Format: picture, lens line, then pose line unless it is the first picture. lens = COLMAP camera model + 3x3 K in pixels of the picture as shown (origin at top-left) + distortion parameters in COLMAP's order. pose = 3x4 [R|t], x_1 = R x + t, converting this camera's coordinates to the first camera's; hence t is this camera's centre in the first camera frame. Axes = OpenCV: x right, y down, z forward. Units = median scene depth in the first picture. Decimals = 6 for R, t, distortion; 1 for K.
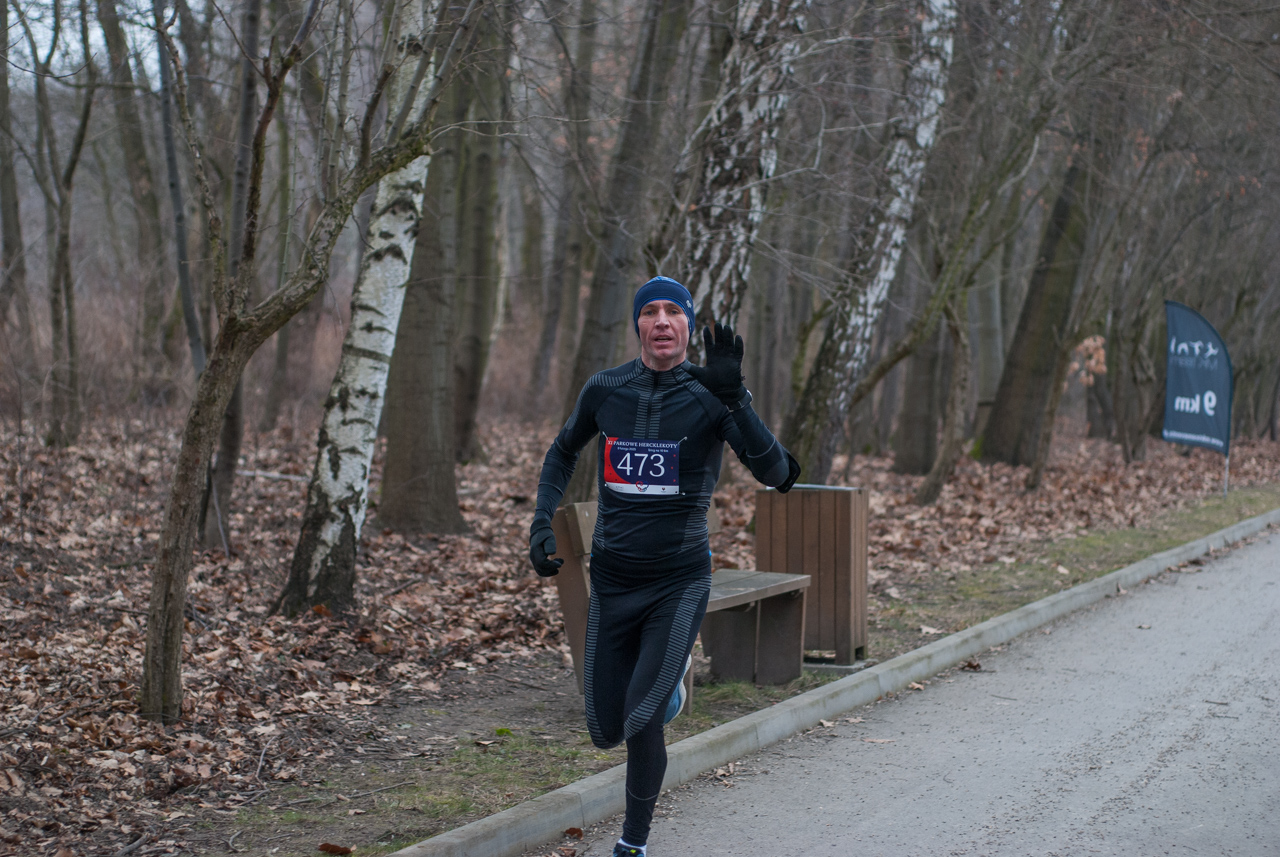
lens RADIAL K [[2809.4, 0, 639.0], [0, 2809.4, 431.3], [0, 0, 1]] dist [-0.009344, 0.000000]
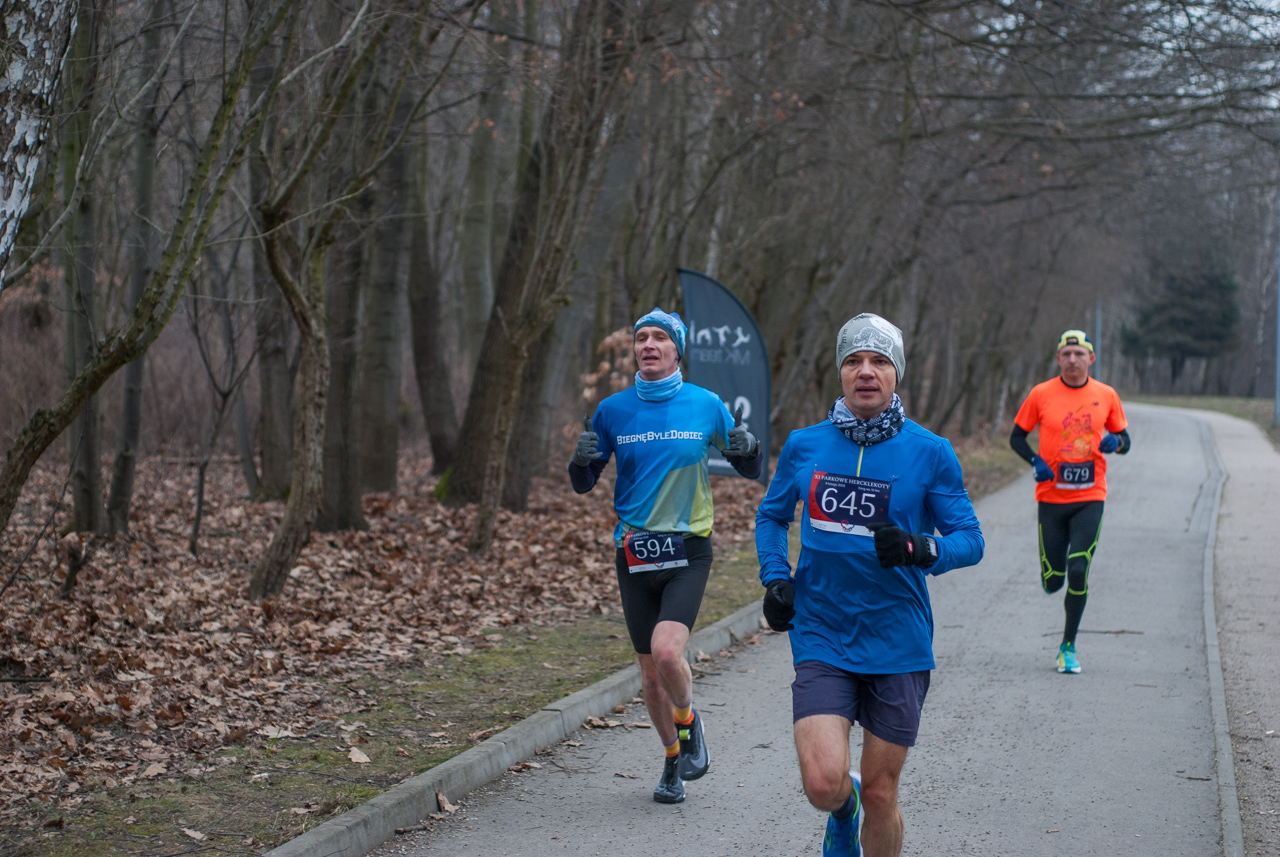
lens RADIAL K [[2809.4, 0, 639.2], [0, 2809.4, 424.2], [0, 0, 1]] dist [-0.009344, 0.000000]
pose [[0.991678, -0.034702, 0.123978, 0.090110], [0.035350, 0.999370, -0.003027, -0.005955], [-0.123795, 0.007384, 0.992280, 0.303086]]
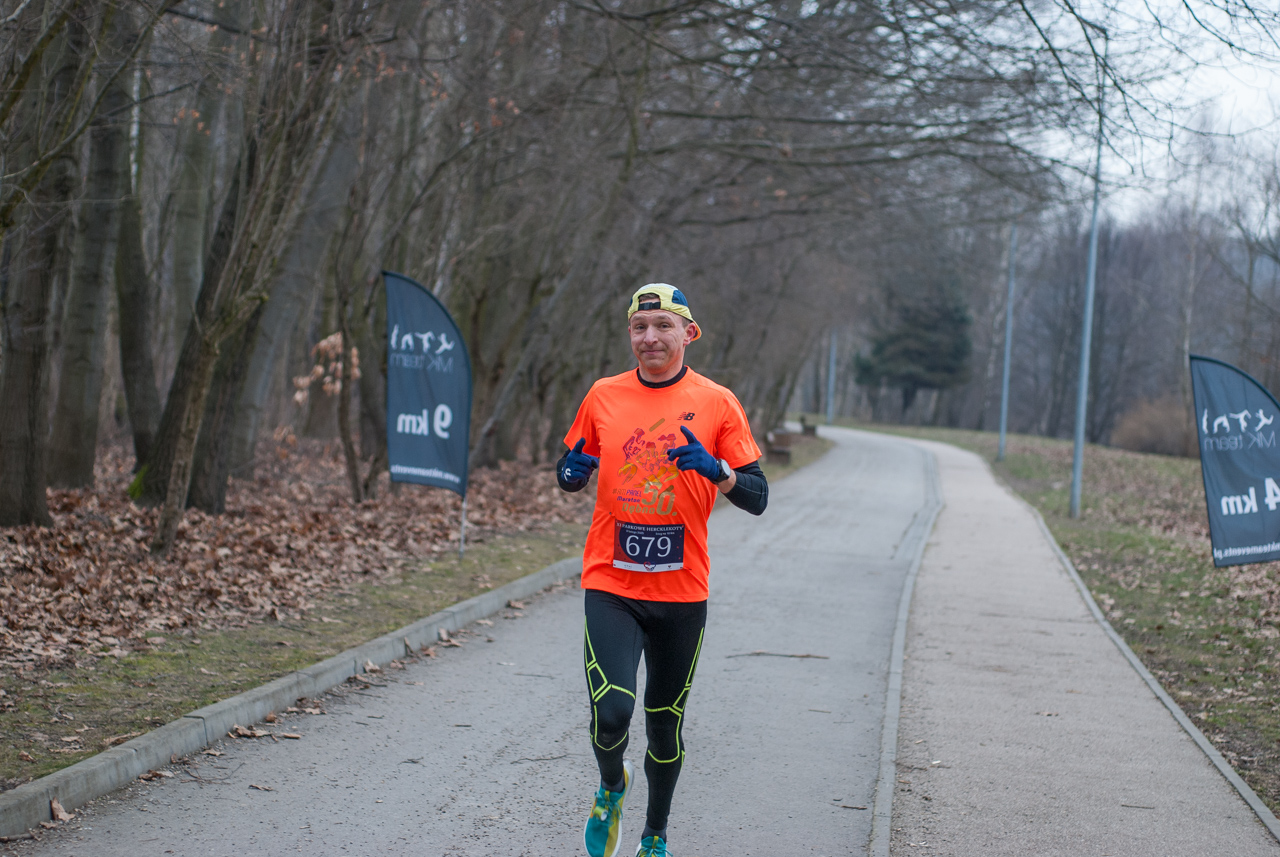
lens RADIAL K [[2809.4, 0, 635.0], [0, 2809.4, 430.2], [0, 0, 1]] dist [-0.009344, 0.000000]
pose [[0.977025, 0.005242, 0.213059, 0.102042], [-0.004345, 0.999980, -0.004678, -0.004740], [-0.213079, 0.003645, 0.977028, 0.312684]]
